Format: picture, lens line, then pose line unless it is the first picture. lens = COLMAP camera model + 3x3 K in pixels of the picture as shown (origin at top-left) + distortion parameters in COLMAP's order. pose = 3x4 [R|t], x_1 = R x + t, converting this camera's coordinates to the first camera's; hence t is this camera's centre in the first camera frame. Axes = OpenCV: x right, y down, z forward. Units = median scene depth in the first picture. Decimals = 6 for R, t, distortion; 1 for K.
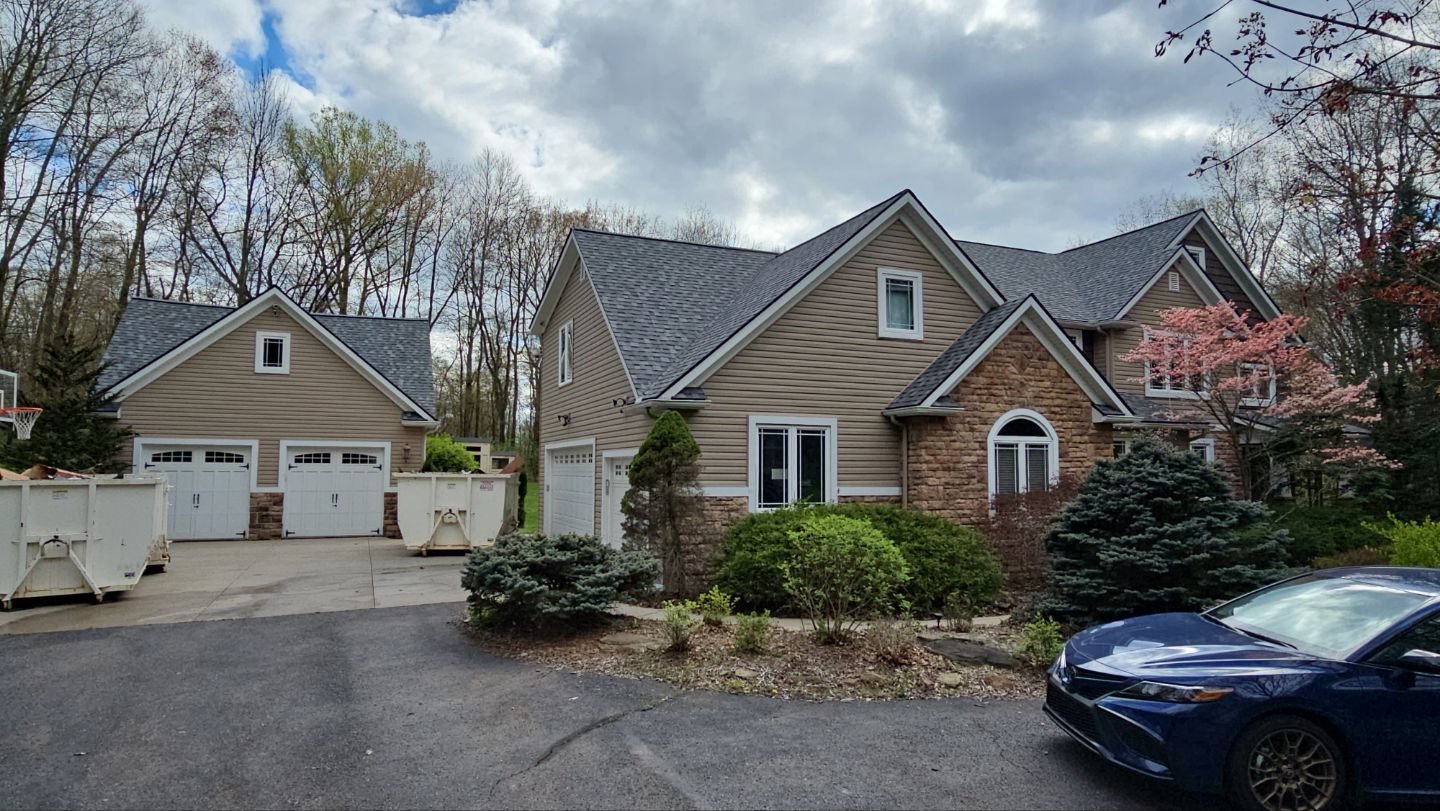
lens RADIAL K [[787.9, 0, 723.3], [0, 787.9, 409.5], [0, 0, 1]] dist [0.001969, 0.000361]
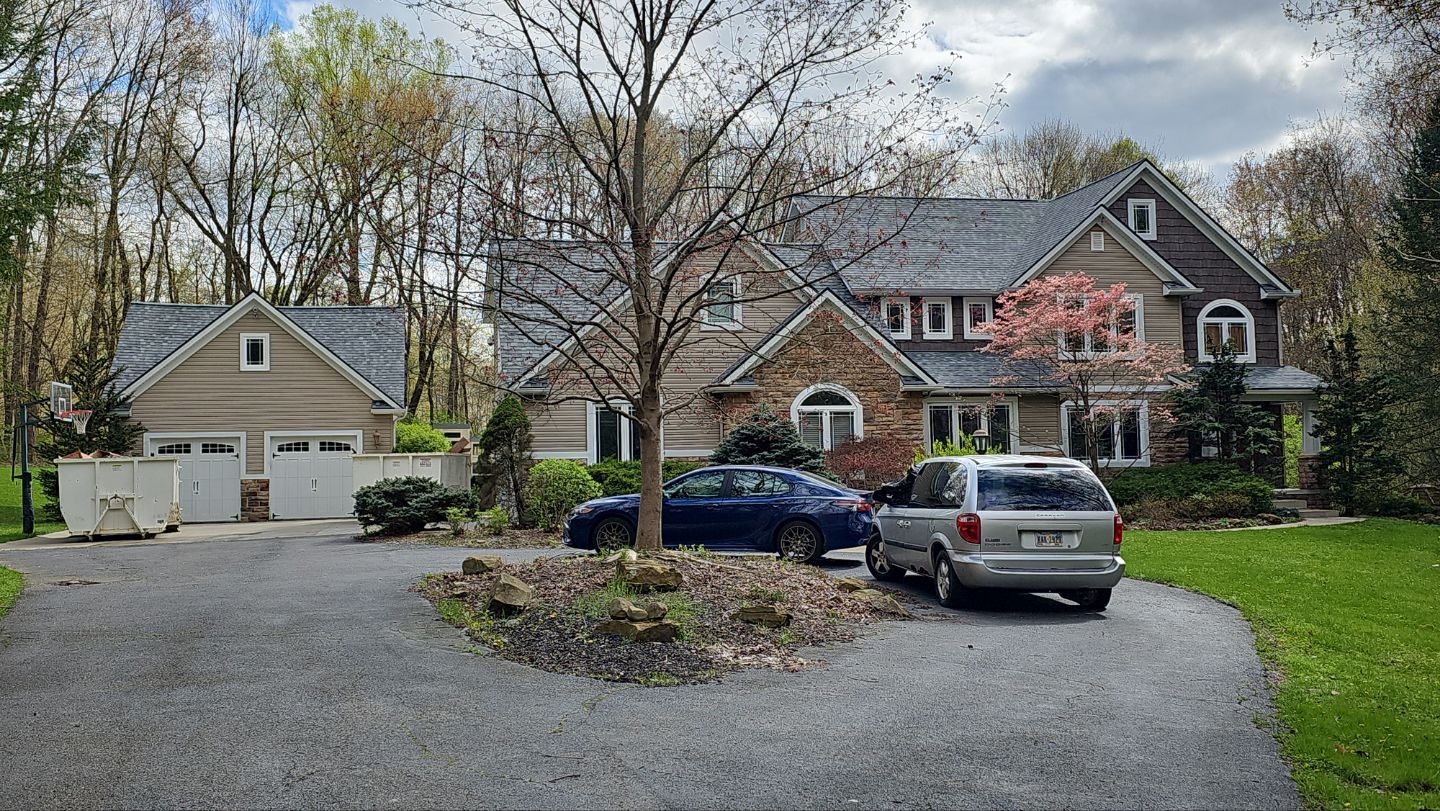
lens RADIAL K [[1187.6, 0, 728.5], [0, 1187.6, 394.1], [0, 0, 1]] dist [0.041448, -0.004229]
pose [[0.986508, -0.036822, -0.159518, 0.654201], [0.039105, 0.999172, 0.011192, -0.011971], [0.158974, -0.017279, 0.987132, -1.028119]]
